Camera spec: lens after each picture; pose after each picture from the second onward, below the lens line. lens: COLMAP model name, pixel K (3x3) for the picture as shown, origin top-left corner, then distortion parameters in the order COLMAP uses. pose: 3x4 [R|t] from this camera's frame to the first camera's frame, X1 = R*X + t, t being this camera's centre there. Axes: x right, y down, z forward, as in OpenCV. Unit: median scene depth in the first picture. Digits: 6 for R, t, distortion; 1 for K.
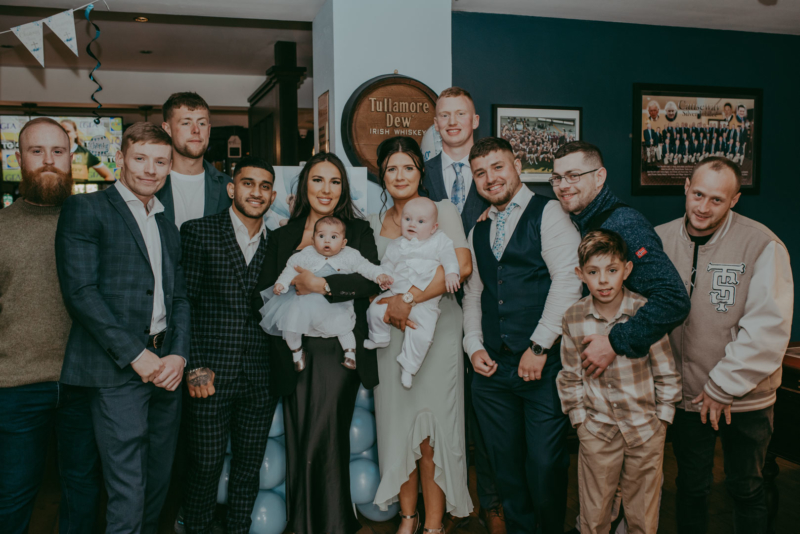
lens RADIAL K [[787.3, 0, 412.5], [0, 787.3, 264.5], [0, 0, 1]] dist [-0.014217, 0.000000]
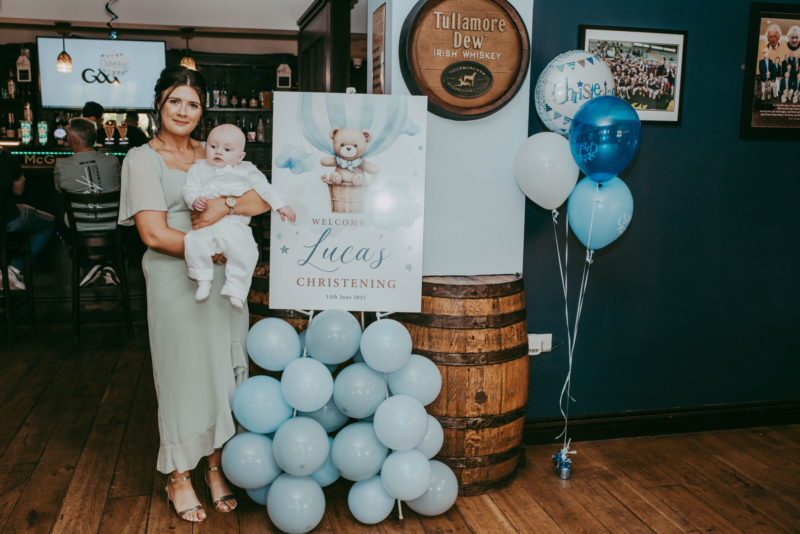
lens RADIAL K [[787.3, 0, 409.5], [0, 787.3, 275.0], [0, 0, 1]] dist [-0.014217, 0.000000]
pose [[0.996990, 0.037290, -0.067978, -0.012038], [-0.031058, 0.995408, 0.090546, -0.008847], [0.071042, -0.088162, 0.993570, 0.131829]]
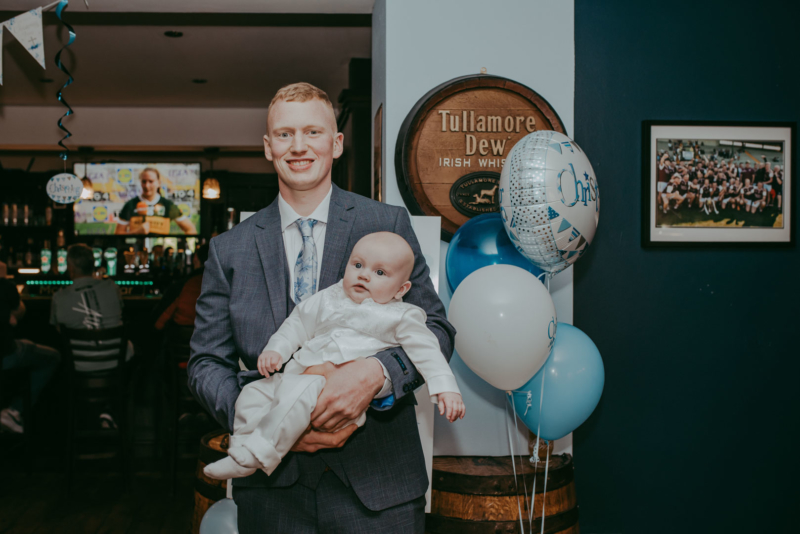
lens RADIAL K [[820.3, 0, 334.2], [0, 820.3, 259.3], [0, 0, 1]] dist [-0.017067, 0.000000]
pose [[0.965703, 0.012223, -0.259363, 0.032700], [-0.031695, 0.996970, -0.071031, -0.035585], [0.257709, 0.076816, 0.963164, 0.298870]]
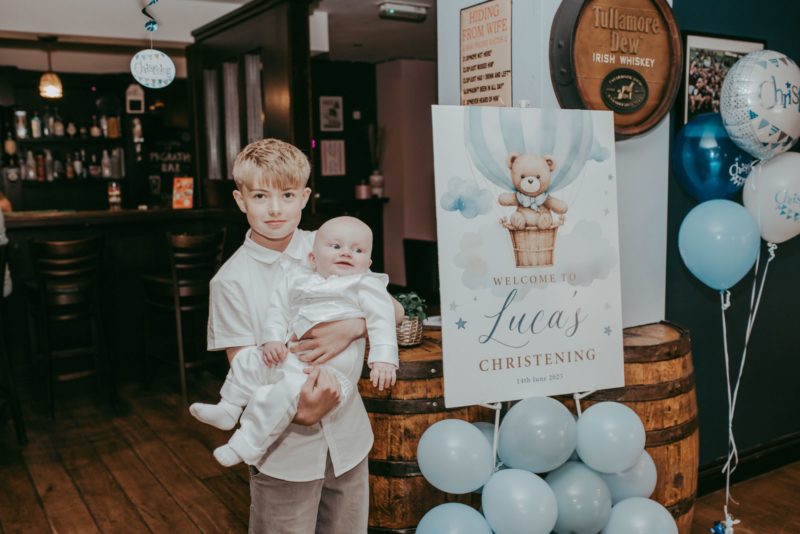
lens RADIAL K [[787.3, 0, 417.8], [0, 787.3, 275.7], [0, 0, 1]] dist [-0.014217, 0.000000]
pose [[0.967111, -0.043292, 0.250643, -0.320953], [0.029267, 0.997804, 0.059417, -0.025878], [-0.252665, -0.050128, 0.966254, 0.338290]]
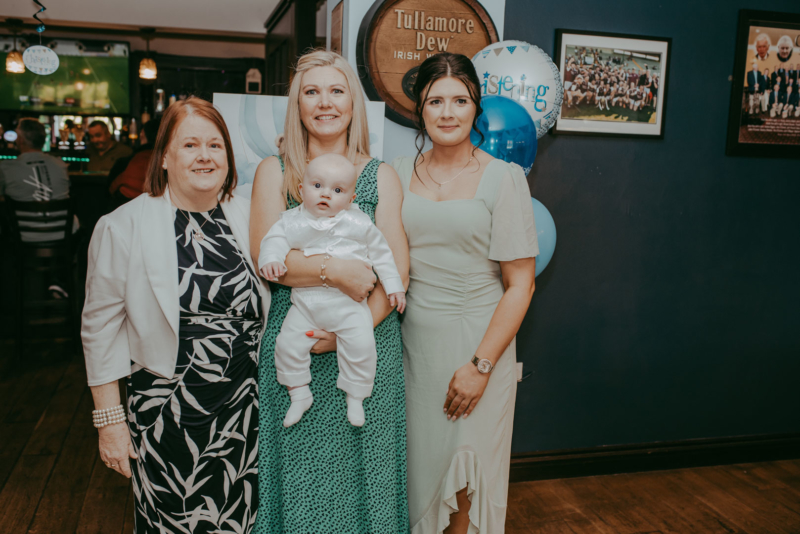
lens RADIAL K [[787.3, 0, 410.9], [0, 787.3, 274.5], [0, 0, 1]] dist [-0.014217, 0.000000]
pose [[0.997756, 0.050349, -0.044146, 0.005454], [-0.046873, 0.995967, 0.076505, -0.015607], [0.047820, -0.074264, 0.996091, 0.203590]]
